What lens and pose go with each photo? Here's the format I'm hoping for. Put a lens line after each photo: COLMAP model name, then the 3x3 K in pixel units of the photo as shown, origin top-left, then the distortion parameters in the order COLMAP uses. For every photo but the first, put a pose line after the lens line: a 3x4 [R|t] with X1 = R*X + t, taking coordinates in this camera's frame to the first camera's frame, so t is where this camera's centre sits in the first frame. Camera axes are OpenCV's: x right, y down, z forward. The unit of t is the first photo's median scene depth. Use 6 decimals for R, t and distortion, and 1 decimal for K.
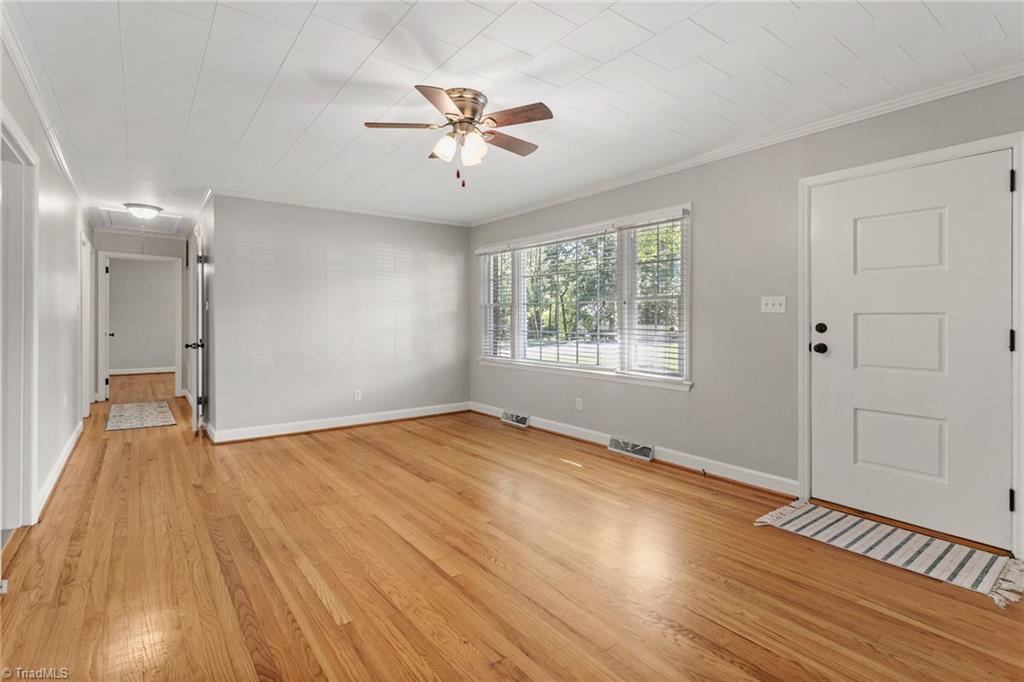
lens RADIAL K [[495.0, 0, 530.3], [0, 495.0, 322.6], [0, 0, 1]] dist [0.003419, 0.001171]
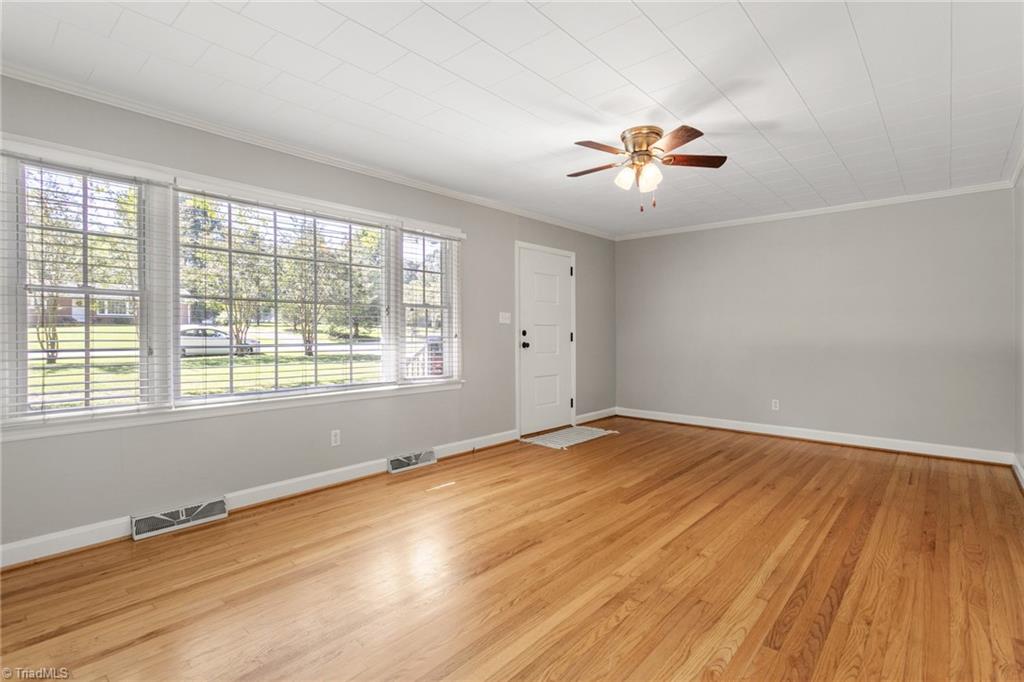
lens RADIAL K [[495.0, 0, 520.2], [0, 495.0, 334.0], [0, 0, 1]] dist [0.003419, 0.001171]
pose [[-0.185194, -0.011227, 0.982638, -1.096807], [-0.001593, 0.999937, 0.011125, -0.005478], [-0.982701, 0.000495, -0.185200, 1.364607]]
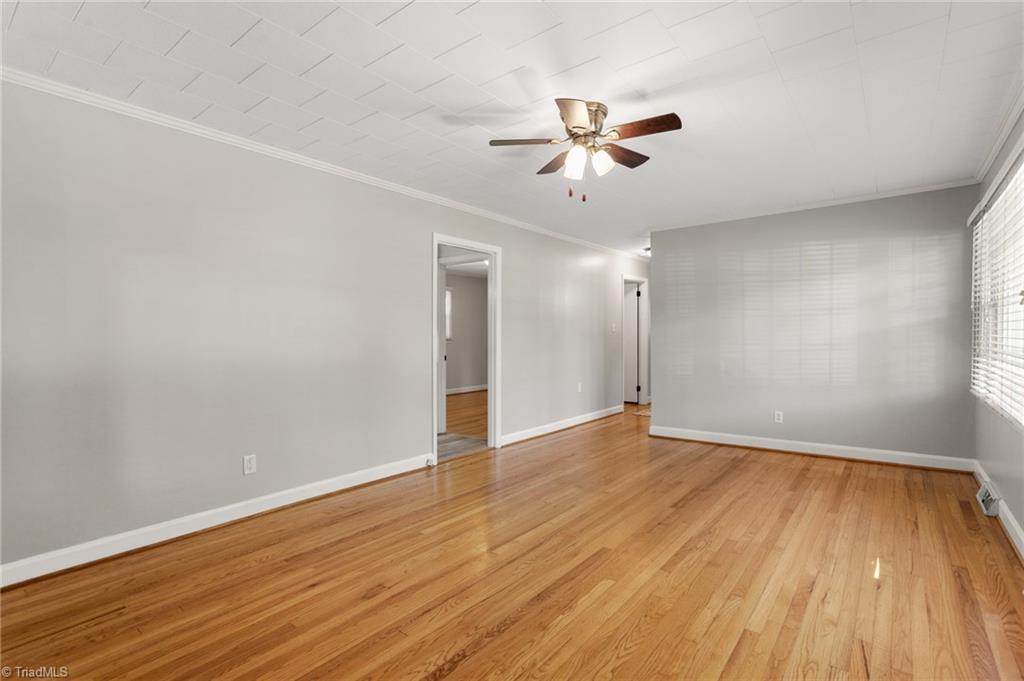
lens RADIAL K [[495.0, 0, 511.2], [0, 495.0, 349.9], [0, 0, 1]] dist [0.003419, 0.001171]
pose [[0.229462, 0.014985, -0.973202, 0.746614], [0.012255, 0.999758, 0.018283, 0.001539], [0.973240, -0.016122, 0.229223, 0.573440]]
